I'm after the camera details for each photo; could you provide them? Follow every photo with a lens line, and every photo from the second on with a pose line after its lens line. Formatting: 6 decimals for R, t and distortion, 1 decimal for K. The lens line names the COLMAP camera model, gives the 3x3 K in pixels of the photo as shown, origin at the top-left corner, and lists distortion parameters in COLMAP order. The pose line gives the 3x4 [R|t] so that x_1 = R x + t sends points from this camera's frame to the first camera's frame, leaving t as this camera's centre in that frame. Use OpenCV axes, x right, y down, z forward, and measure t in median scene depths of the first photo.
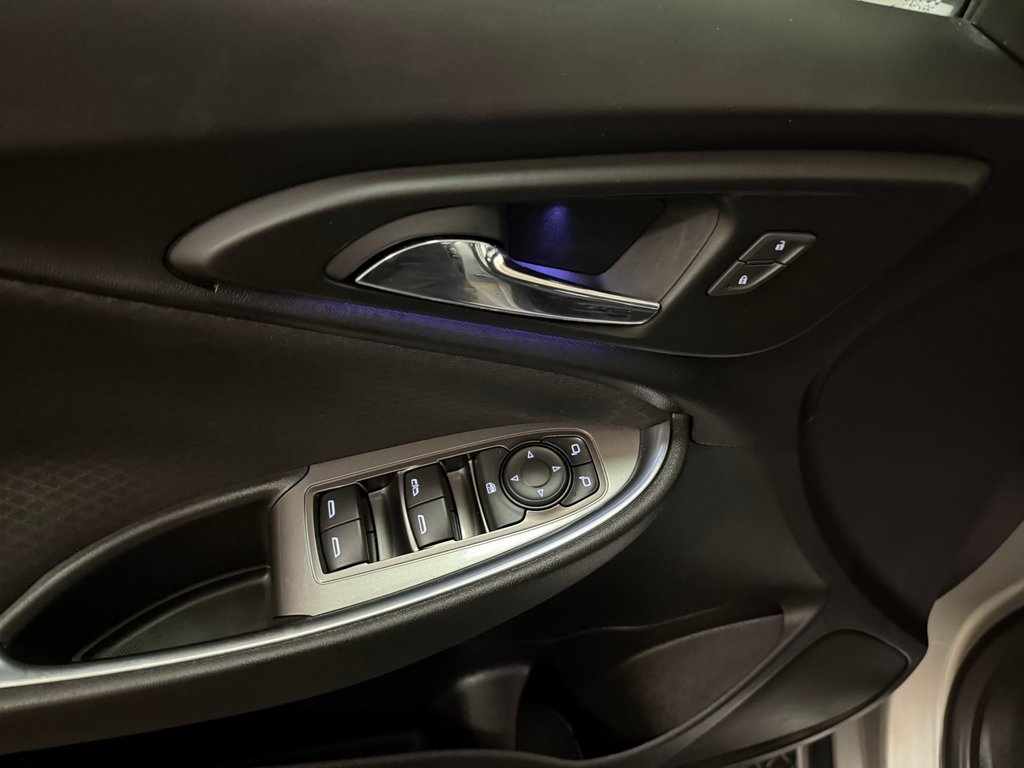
lens RADIAL K [[709.9, 0, 512.0], [0, 709.9, 384.0], [0, 0, 1]] dist [0.044499, -0.065297]
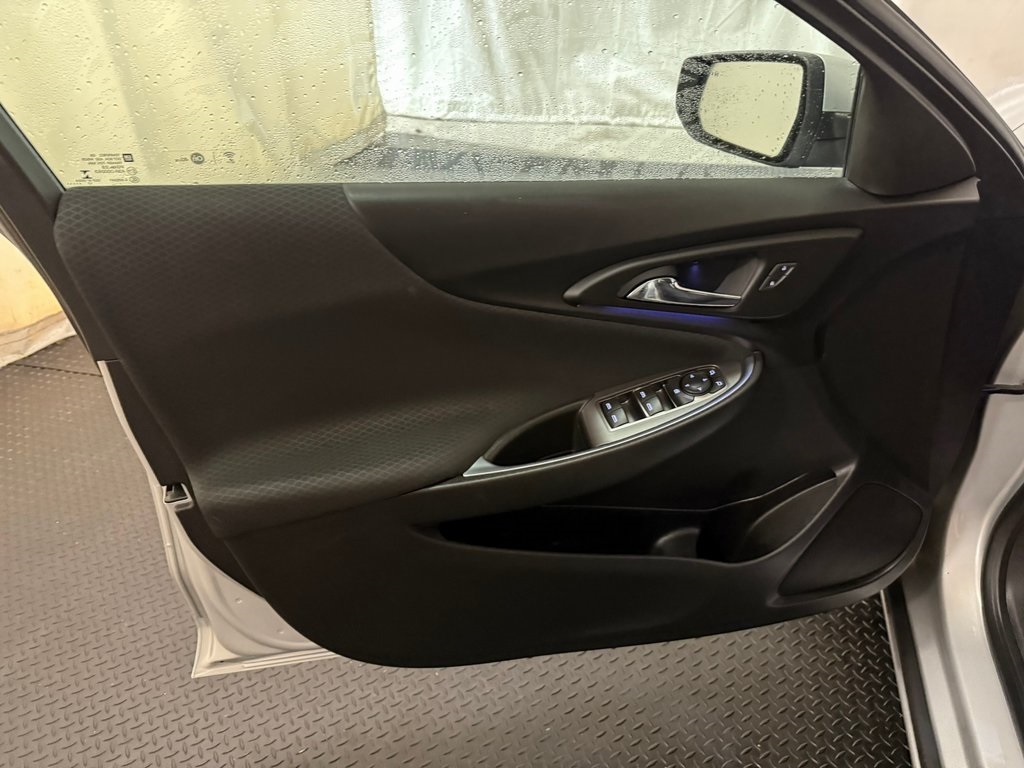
lens RADIAL K [[709.9, 0, 512.0], [0, 709.9, 384.0], [0, 0, 1]] dist [0.044499, -0.065297]
pose [[0.987136, -0.103417, -0.121933, -0.283806], [0.079478, 0.979136, -0.187020, 0.534029], [0.138730, 0.174923, 0.974759, -1.369098]]
